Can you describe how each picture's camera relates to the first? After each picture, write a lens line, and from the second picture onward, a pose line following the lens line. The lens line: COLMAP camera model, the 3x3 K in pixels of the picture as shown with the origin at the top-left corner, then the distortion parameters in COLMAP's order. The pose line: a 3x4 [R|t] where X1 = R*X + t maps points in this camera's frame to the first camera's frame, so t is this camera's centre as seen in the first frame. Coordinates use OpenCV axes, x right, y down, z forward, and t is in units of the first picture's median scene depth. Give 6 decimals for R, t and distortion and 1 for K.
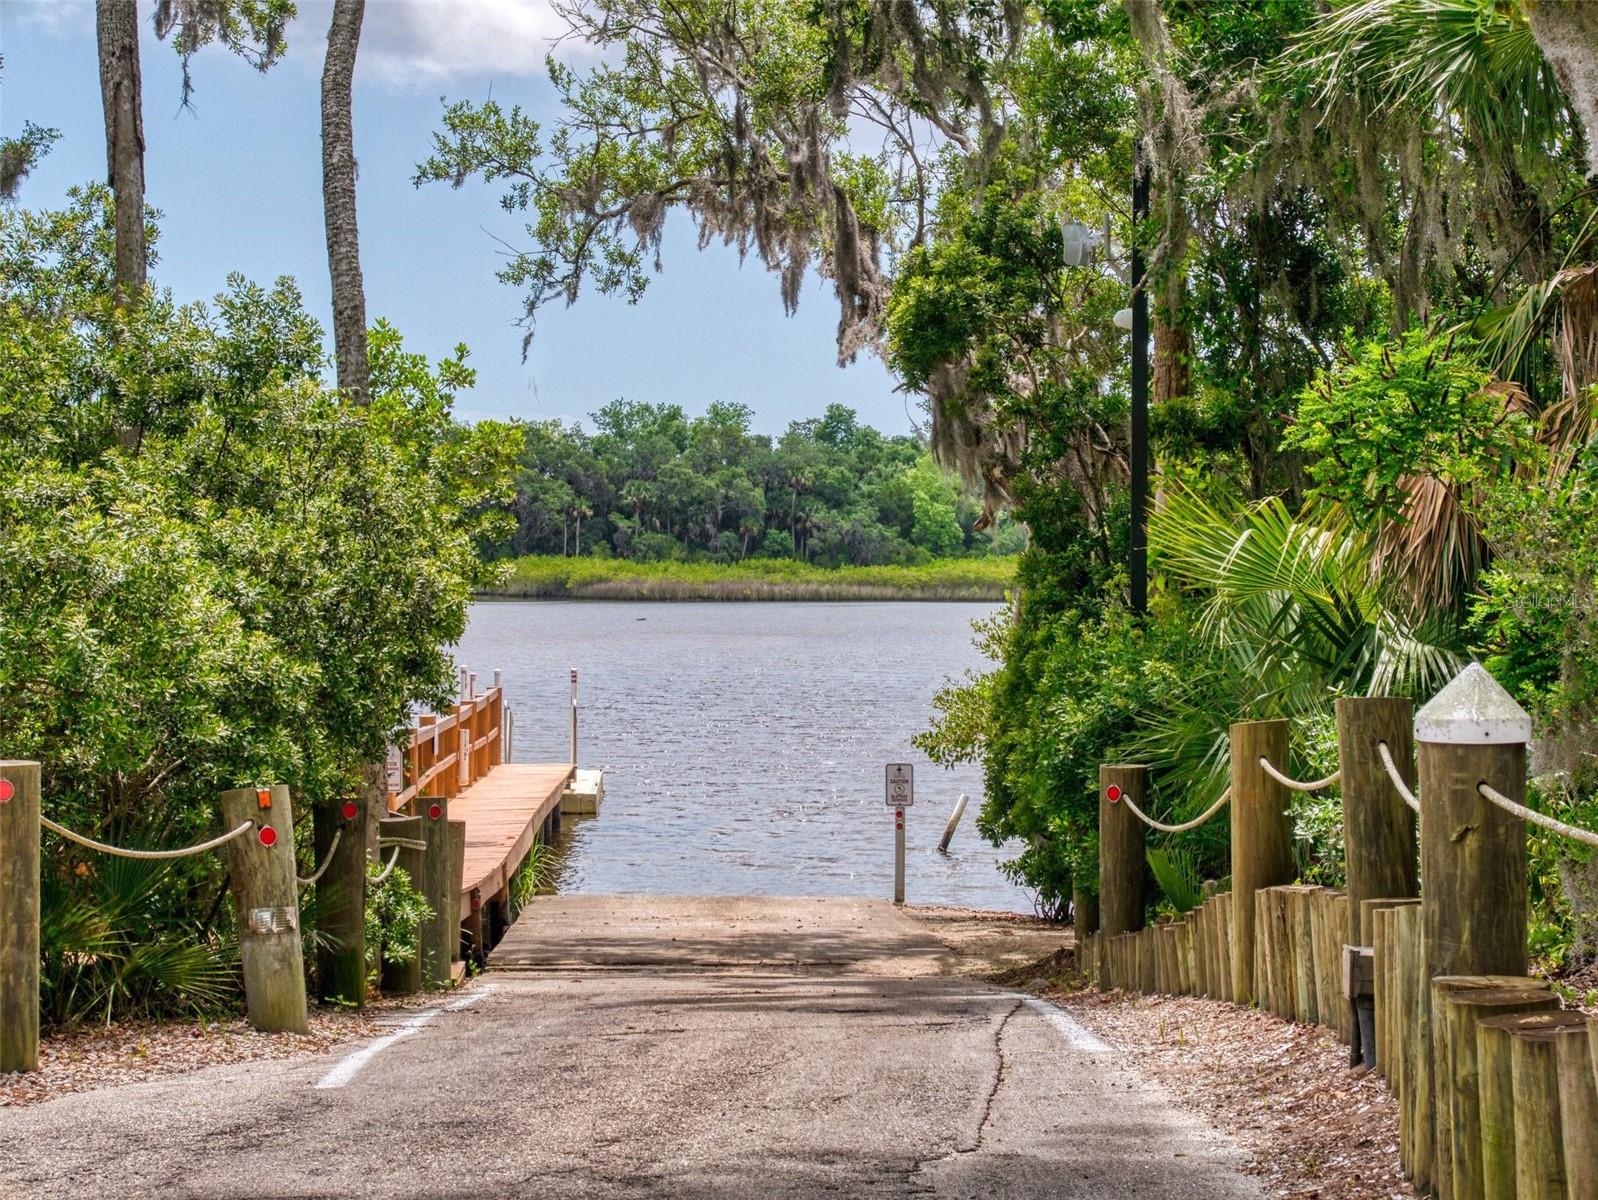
lens RADIAL K [[3873.4, 0, 797.6], [0, 3873.4, 597.0], [0, 0, 1]] dist [-0.060522, 0.000000]
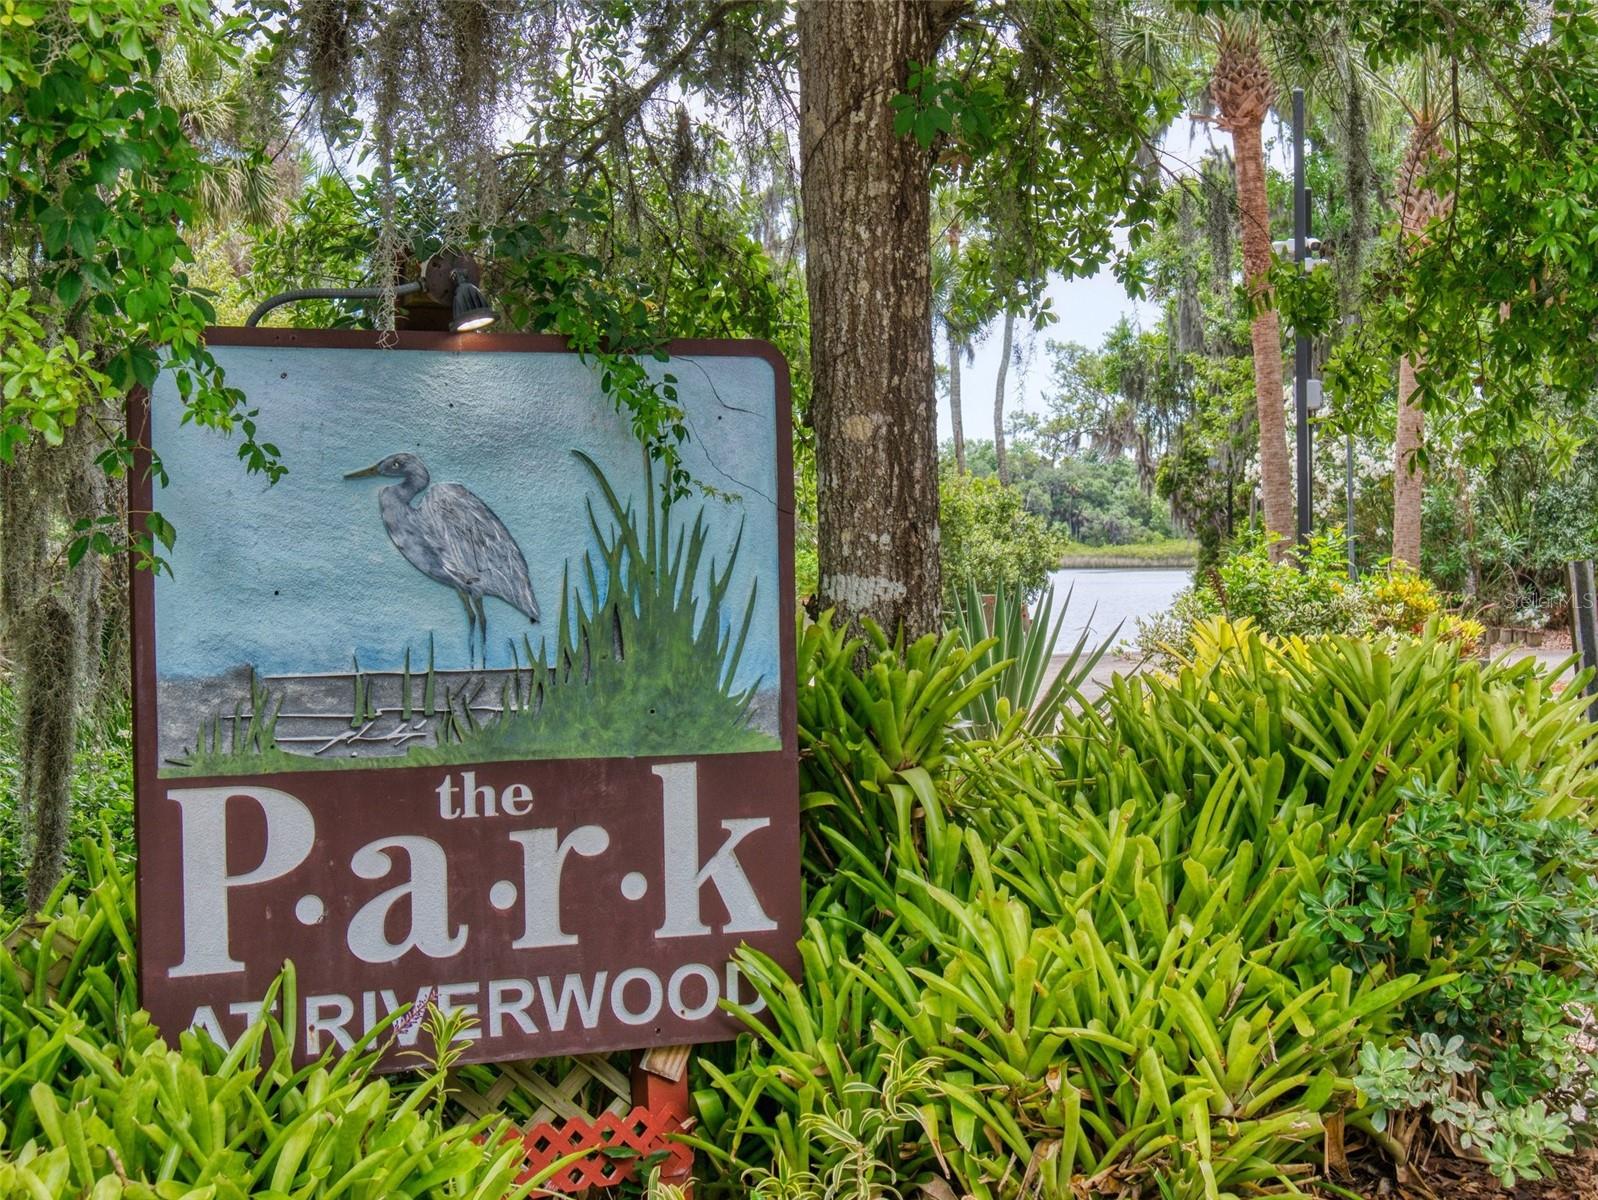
lens RADIAL K [[2802.1, 0, 797.2], [0, 2802.1, 597.5], [0, 0, 1]] dist [0.058357, 0.000000]
pose [[0.995324, -0.016265, -0.095211, -0.003993], [0.017223, 0.999809, 0.009242, 0.000194], [0.095042, -0.010839, 0.995414, -0.102954]]
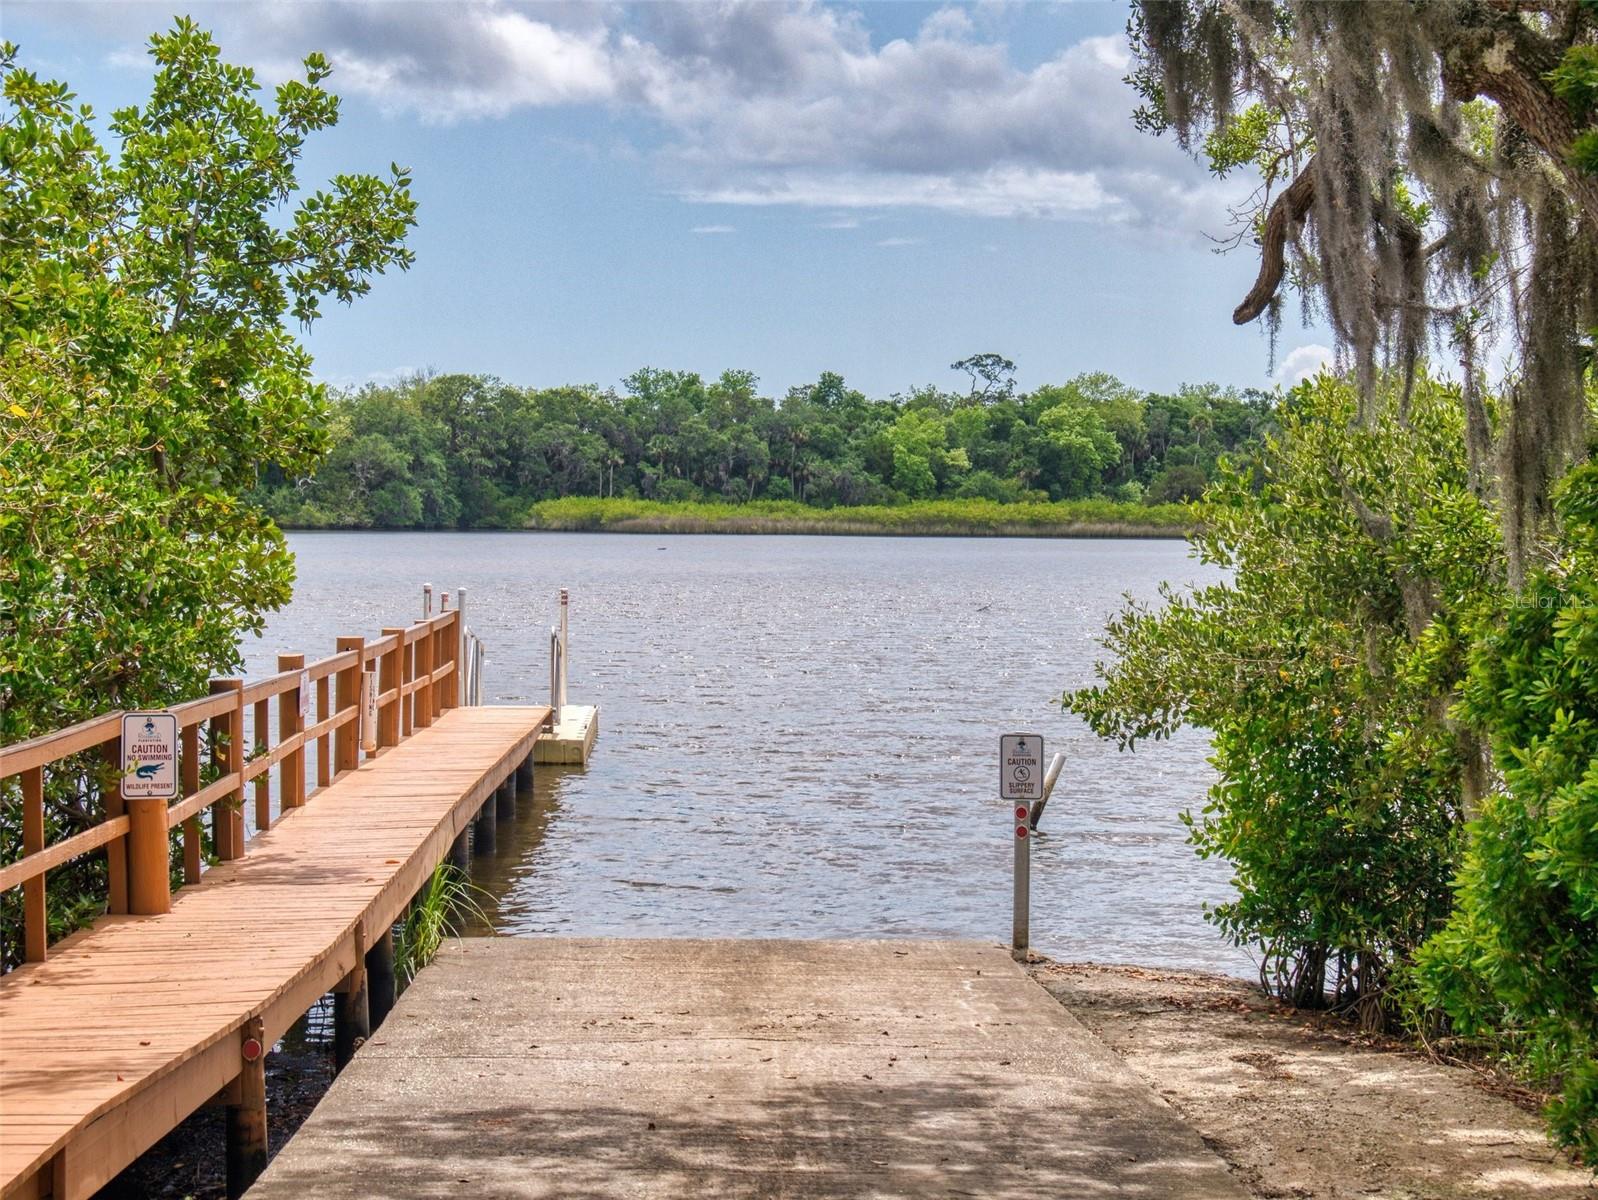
lens RADIAL K [[3065.8, 0, 802.7], [0, 3065.8, 600.4], [0, 0, 1]] dist [0.002934, 0.000000]
pose [[0.999994, -0.000735, 0.003262, -0.001332], [0.000668, 0.999786, 0.020654, 0.001384], [-0.003277, -0.020652, 0.999781, 0.061842]]
